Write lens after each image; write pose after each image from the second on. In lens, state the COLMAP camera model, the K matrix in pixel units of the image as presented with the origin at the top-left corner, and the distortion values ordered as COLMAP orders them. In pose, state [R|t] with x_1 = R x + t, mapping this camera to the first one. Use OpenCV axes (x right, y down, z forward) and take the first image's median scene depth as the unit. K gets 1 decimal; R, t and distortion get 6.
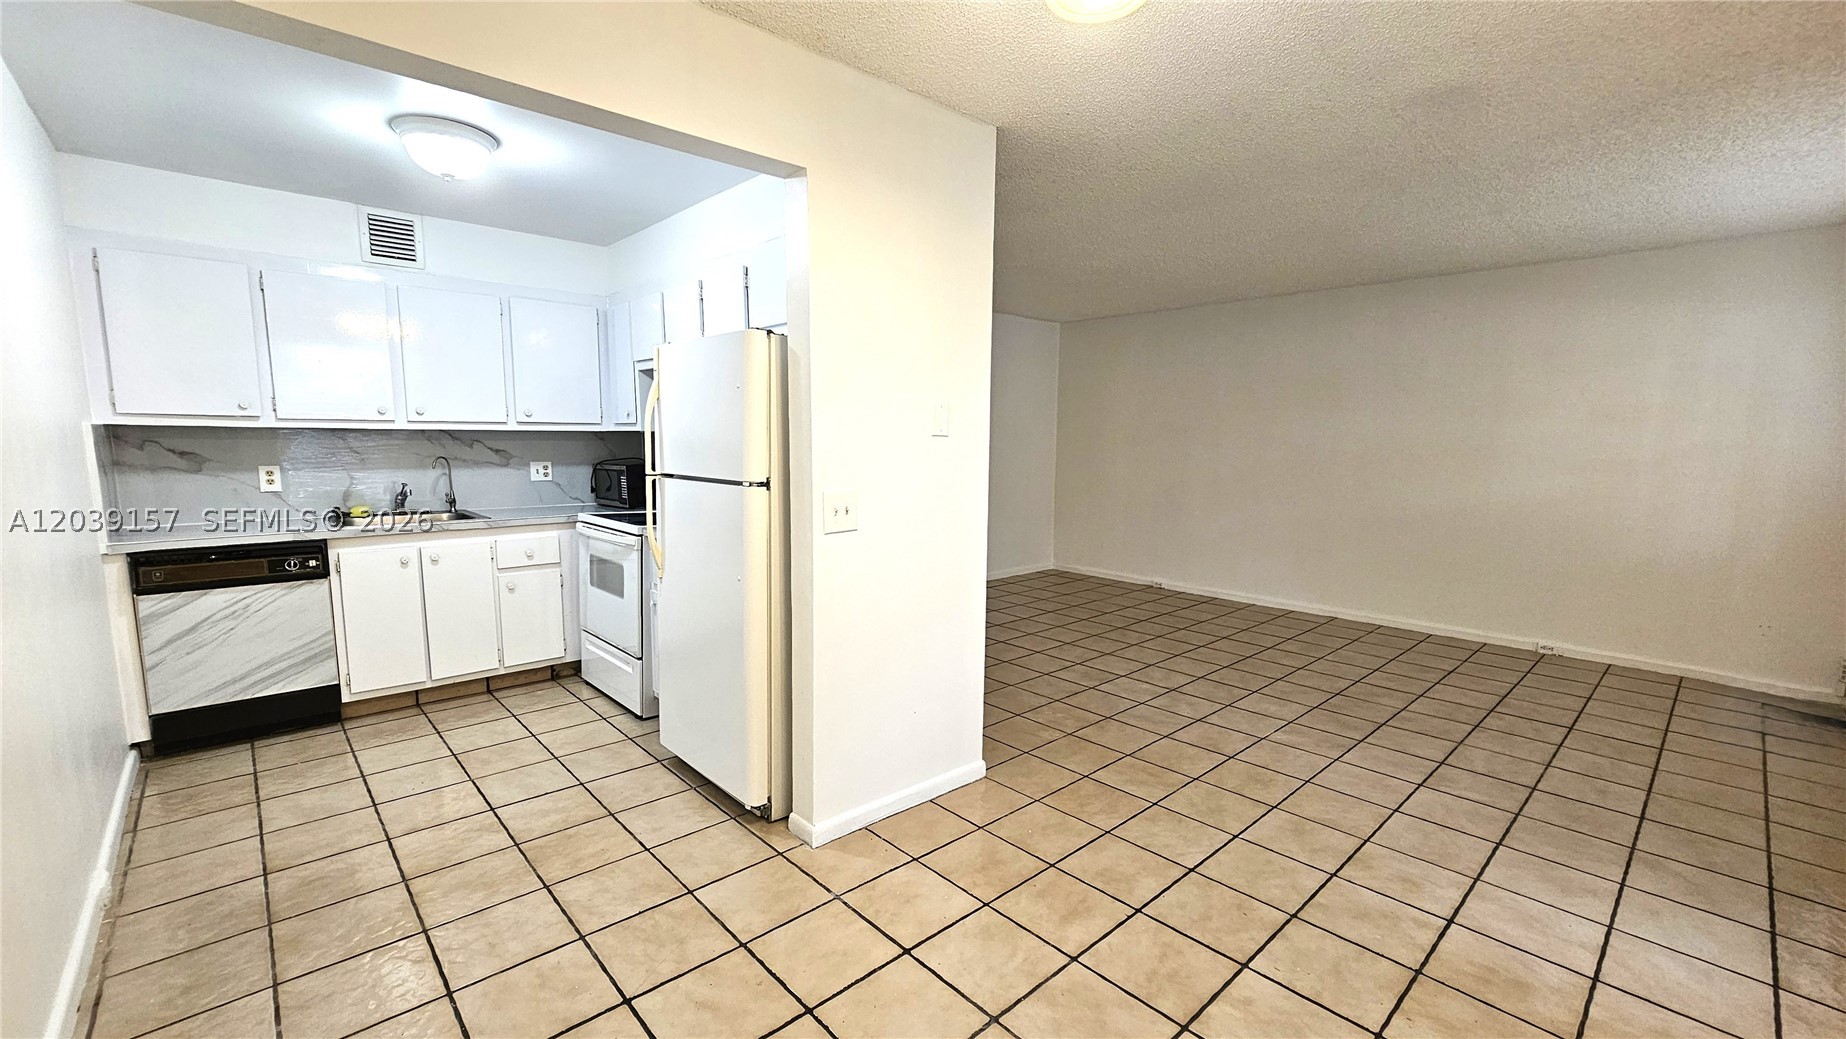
lens RADIAL K [[753.7, 0, 919.9], [0, 753.7, 530.1], [0, 0, 1]] dist [-0.002462, 0.001668]
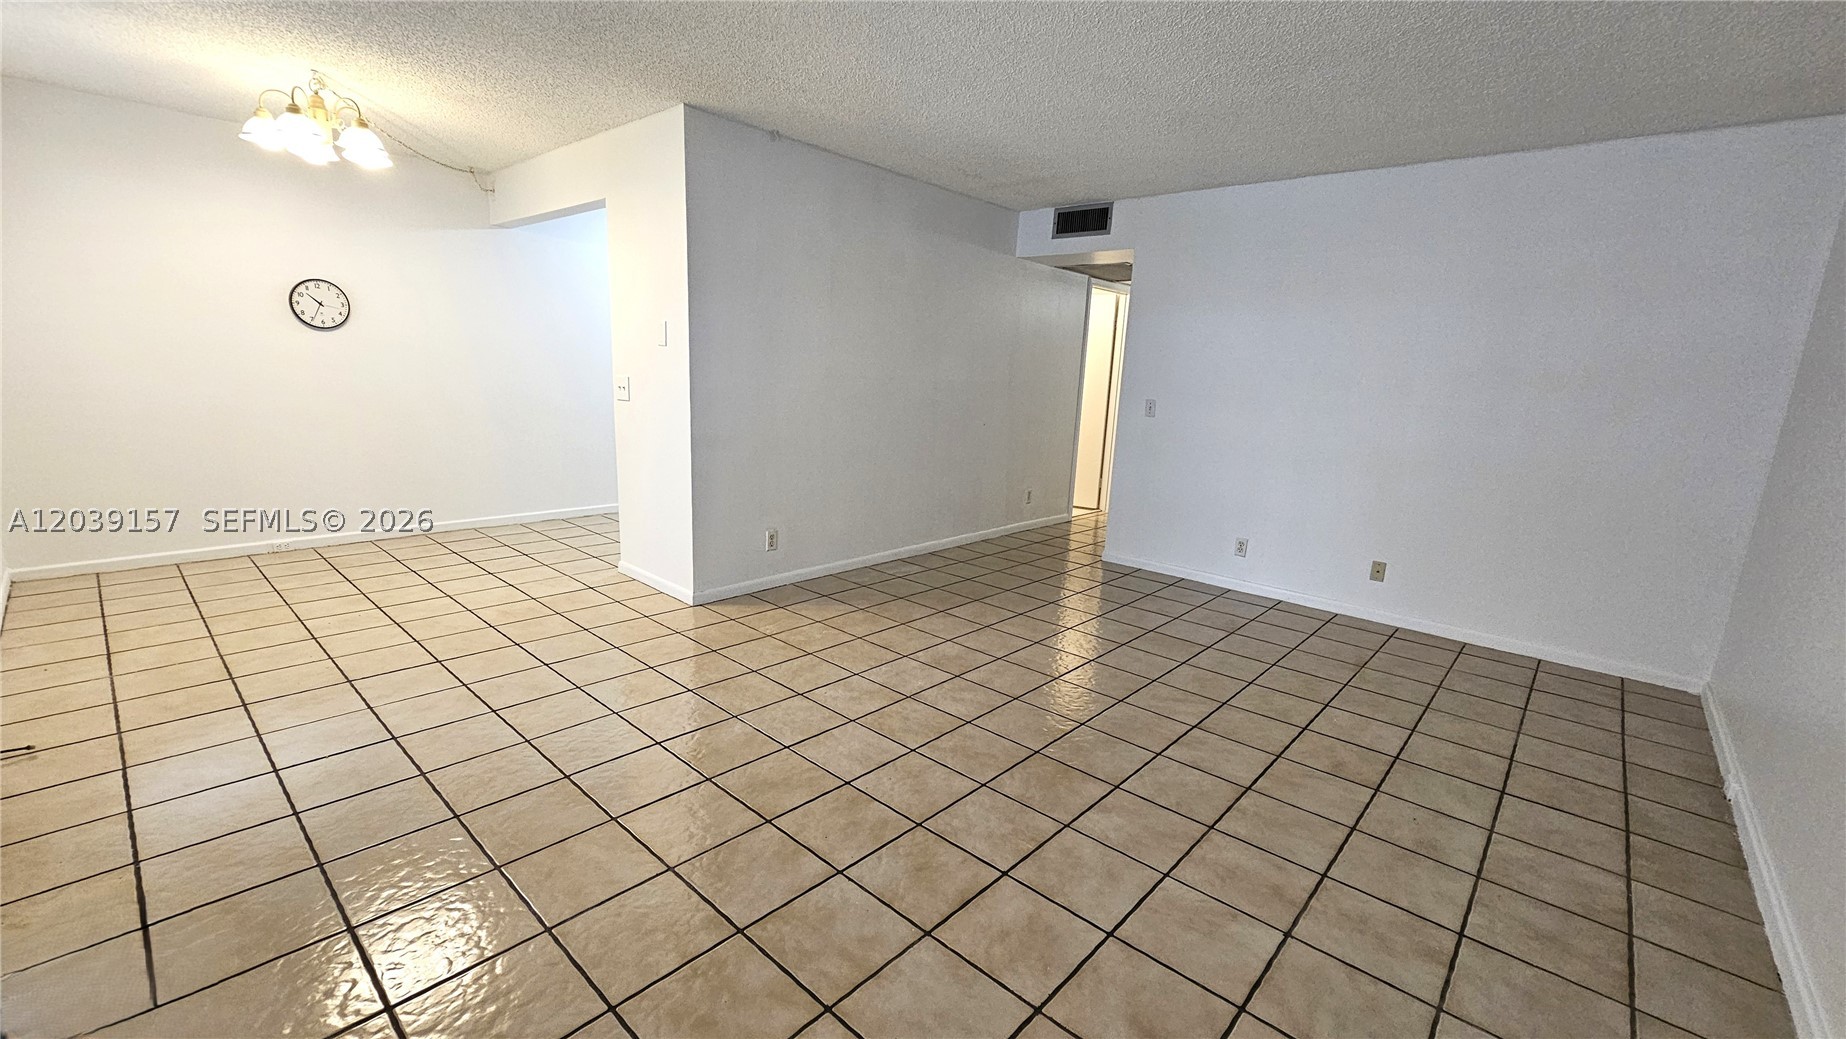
lens RADIAL K [[753.7, 0, 924.2], [0, 753.7, 532.1], [0, 0, 1]] dist [-0.002462, 0.001668]
pose [[0.096618, 0.205631, -0.973849, 1.419822], [-0.172794, 0.967034, 0.187048, -0.121980], [0.980208, 0.150203, 0.128964, 1.229028]]
